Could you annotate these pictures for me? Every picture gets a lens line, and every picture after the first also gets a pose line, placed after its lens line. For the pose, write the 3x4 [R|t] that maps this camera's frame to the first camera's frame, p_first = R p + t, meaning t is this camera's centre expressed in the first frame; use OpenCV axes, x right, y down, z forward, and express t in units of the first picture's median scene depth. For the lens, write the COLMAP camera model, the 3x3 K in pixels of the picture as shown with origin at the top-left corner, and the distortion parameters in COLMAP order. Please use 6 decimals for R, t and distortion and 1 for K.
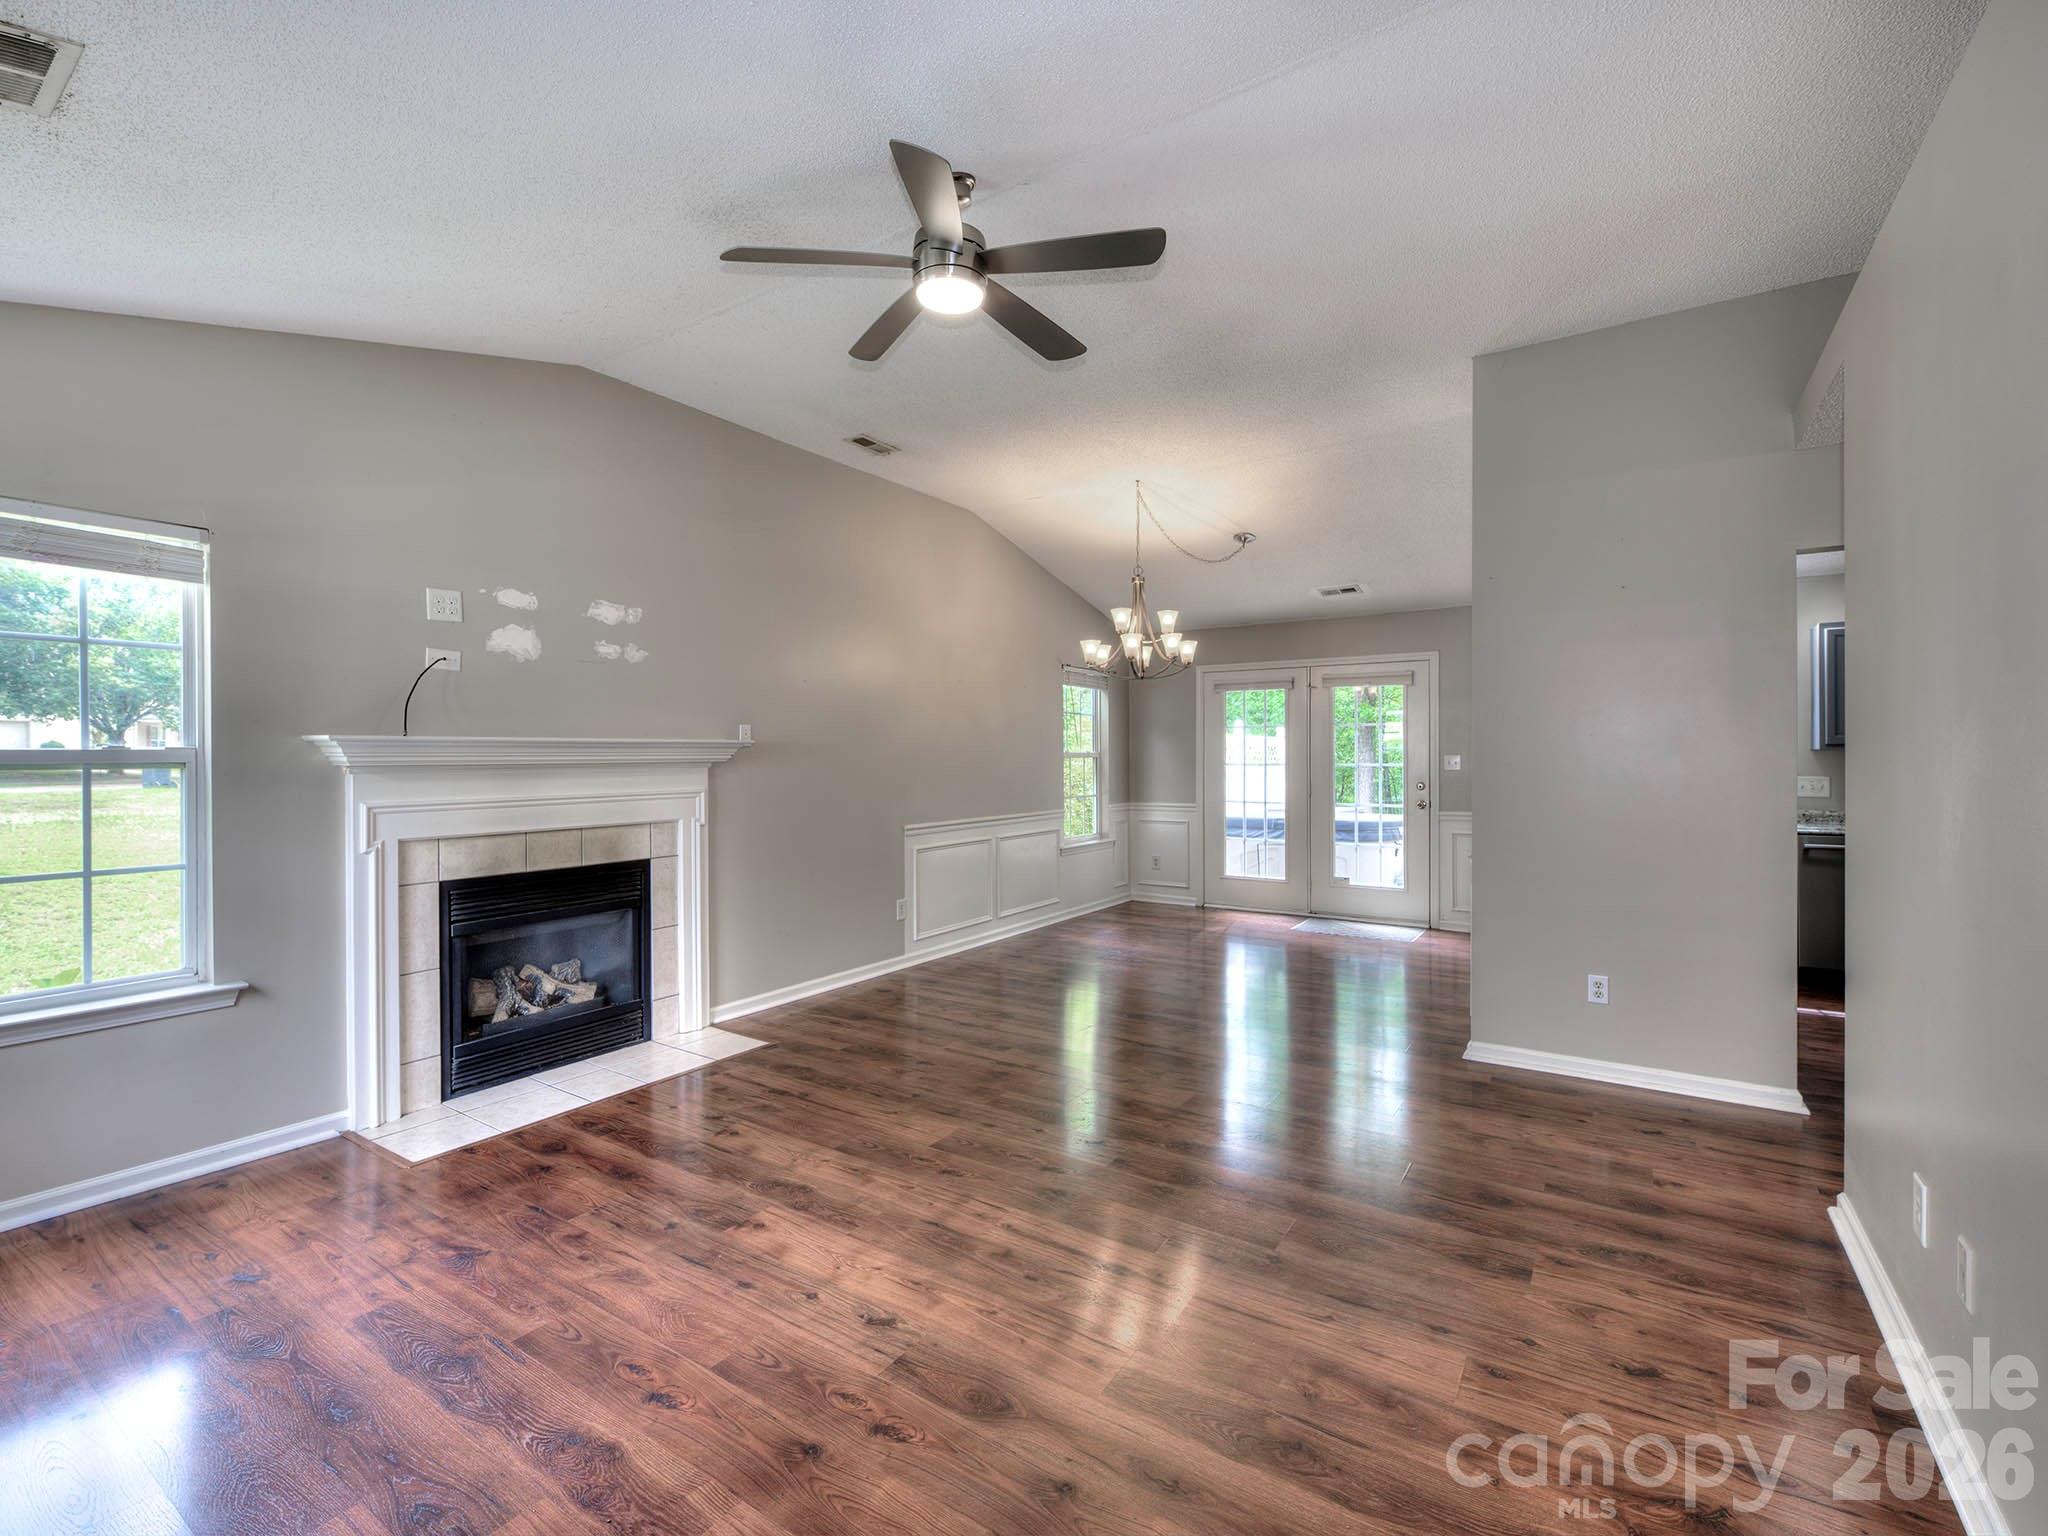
lens RADIAL K [[908.4, 0, 1020.4], [0, 908.4, 760.2], [0, 0, 1]] dist [0.003334, -0.002615]
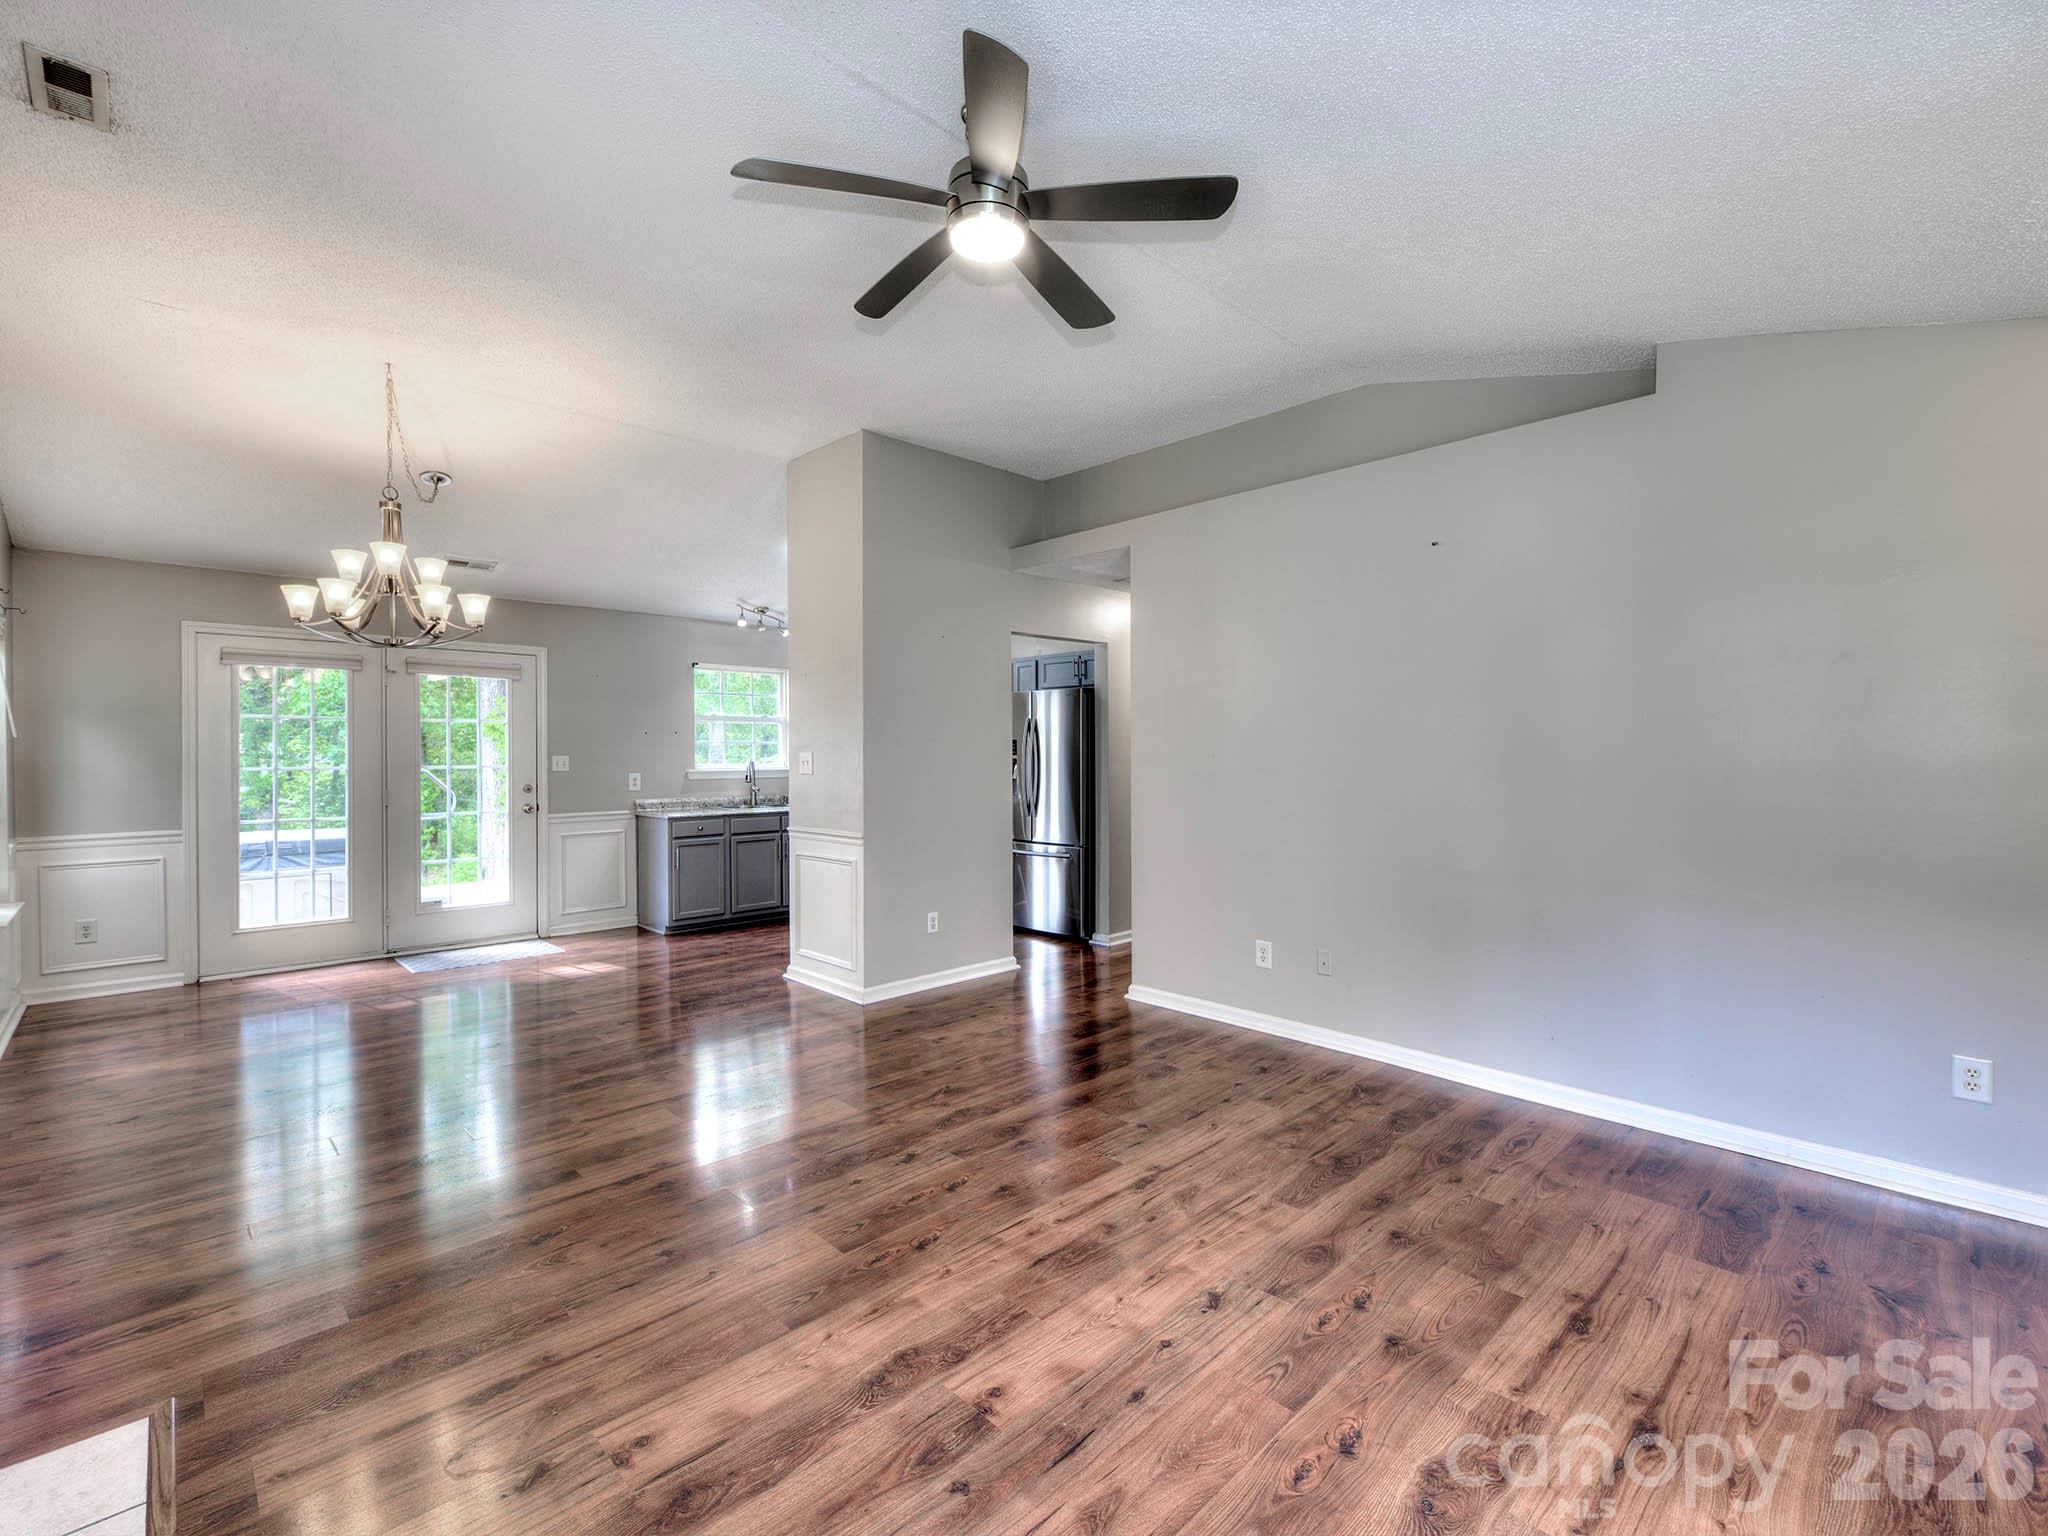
lens RADIAL K [[908.4, 0, 1022.1], [0, 908.4, 758.4], [0, 0, 1]] dist [0.003334, -0.002615]
pose [[0.211559, -0.002305, 0.977362, -0.613309], [0.007340, 0.999973, 0.000770, 0.000570], [-0.977338, 0.007011, 0.211570, 0.504036]]
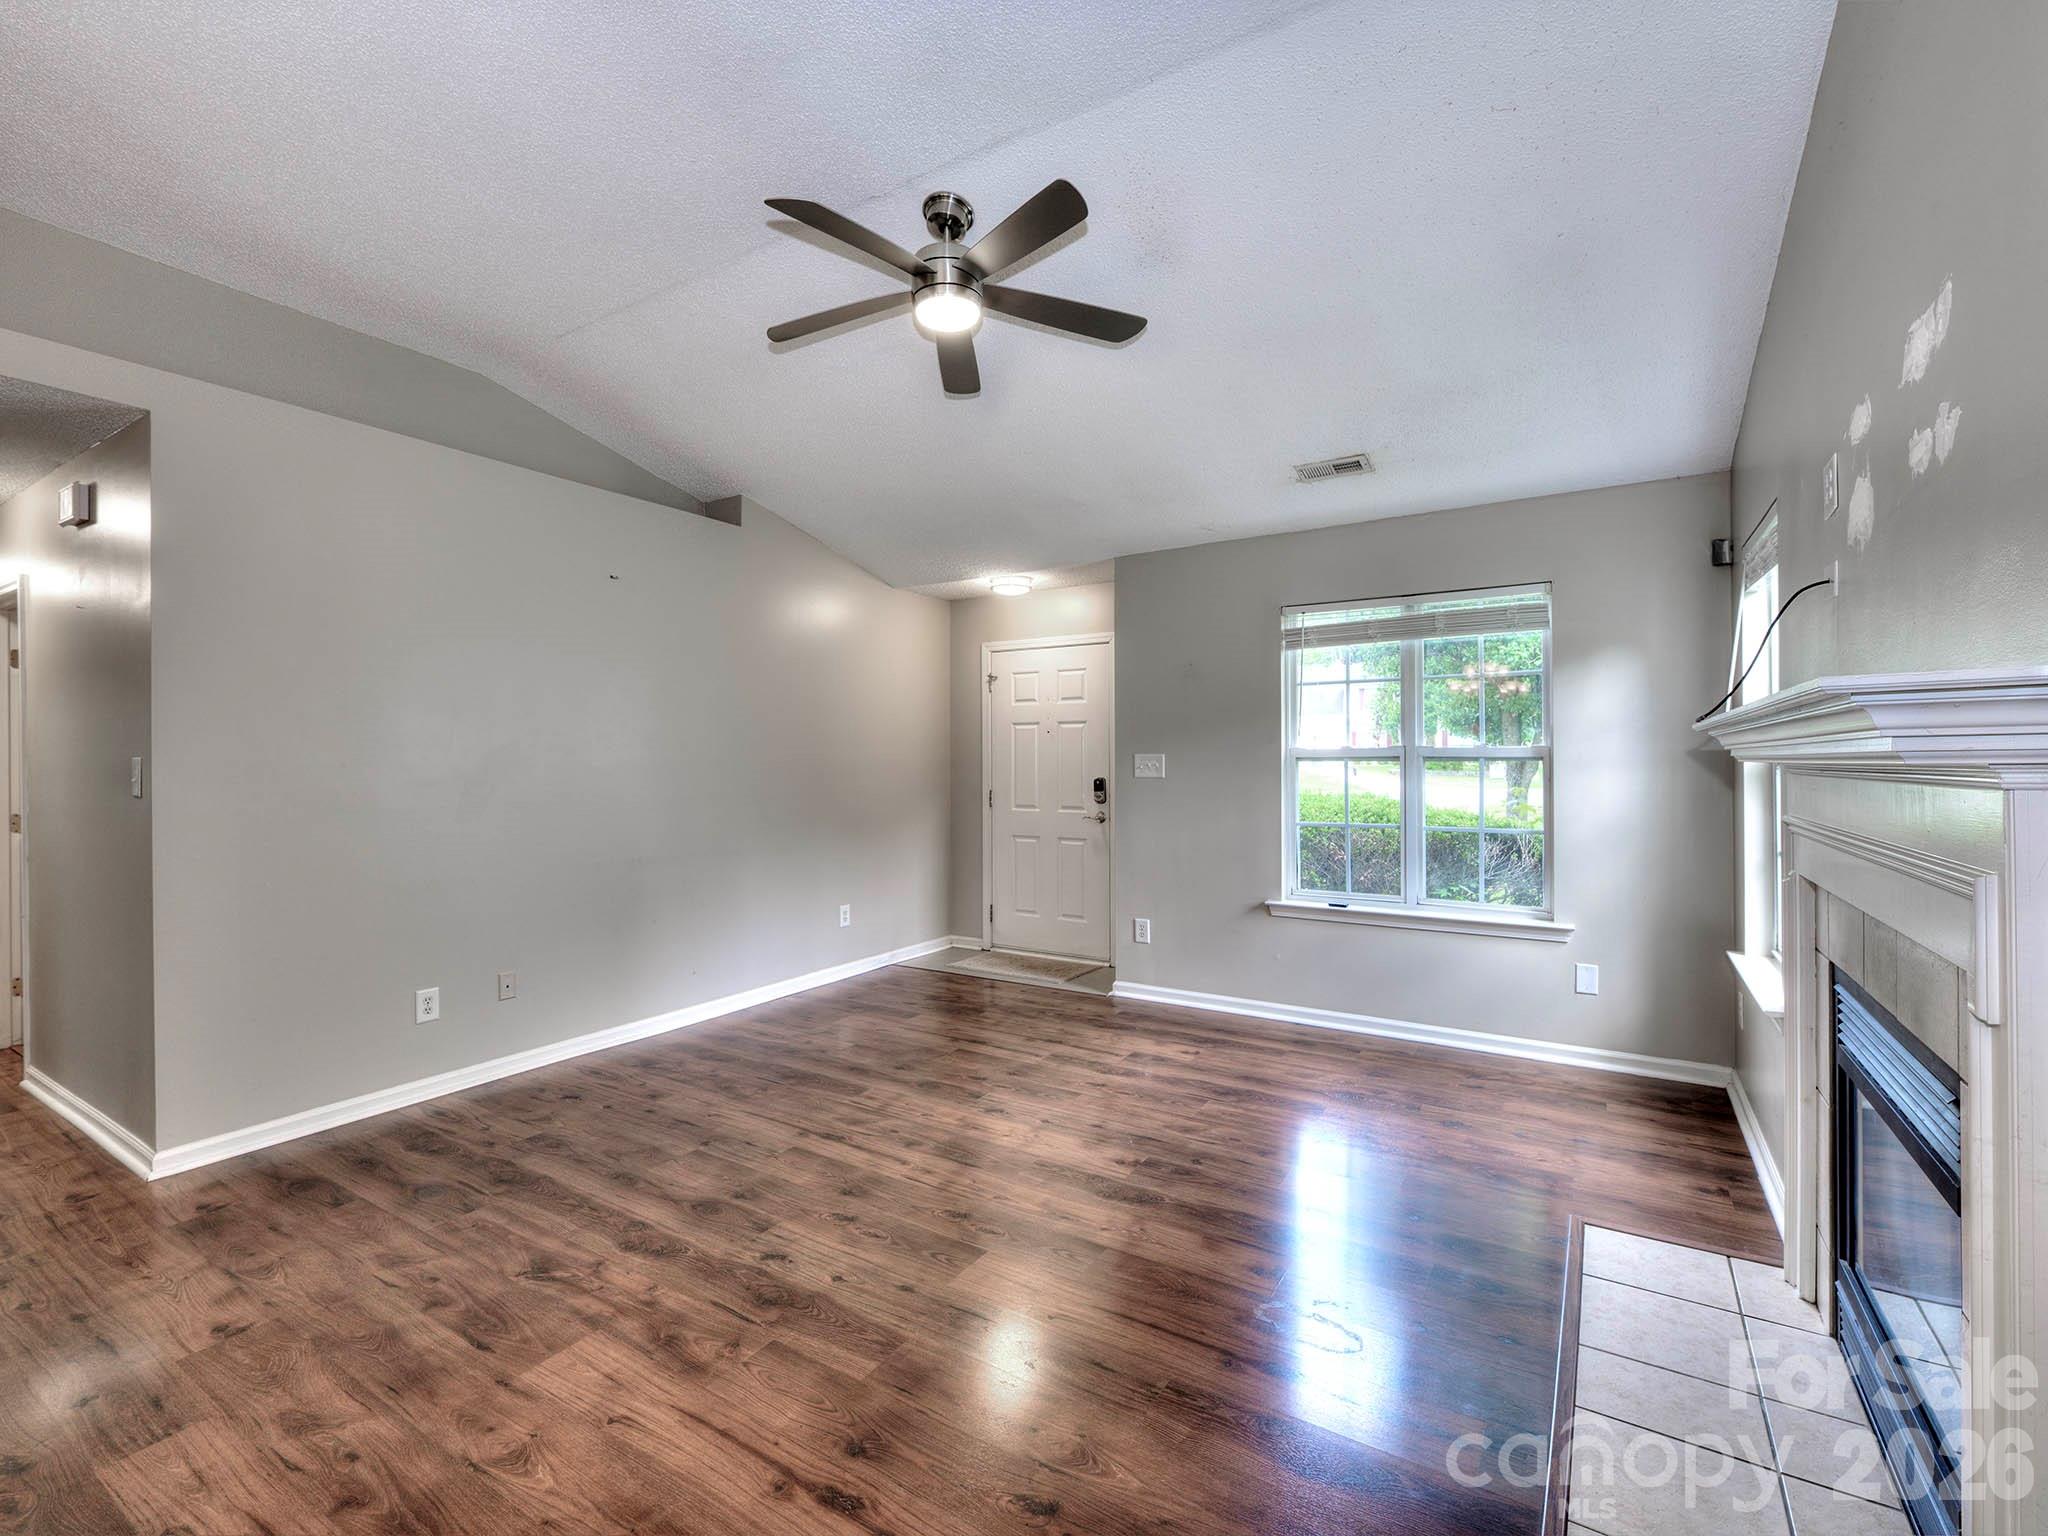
lens RADIAL K [[908.4, 0, 1023.4], [0, 908.4, 767.6], [0, 0, 1]] dist [0.003334, -0.002615]
pose [[-0.999577, 0.009314, -0.027566, -0.084351], [0.008900, 0.999847, 0.015091, -0.004804], [0.027702, 0.014839, -0.999506, 1.317768]]
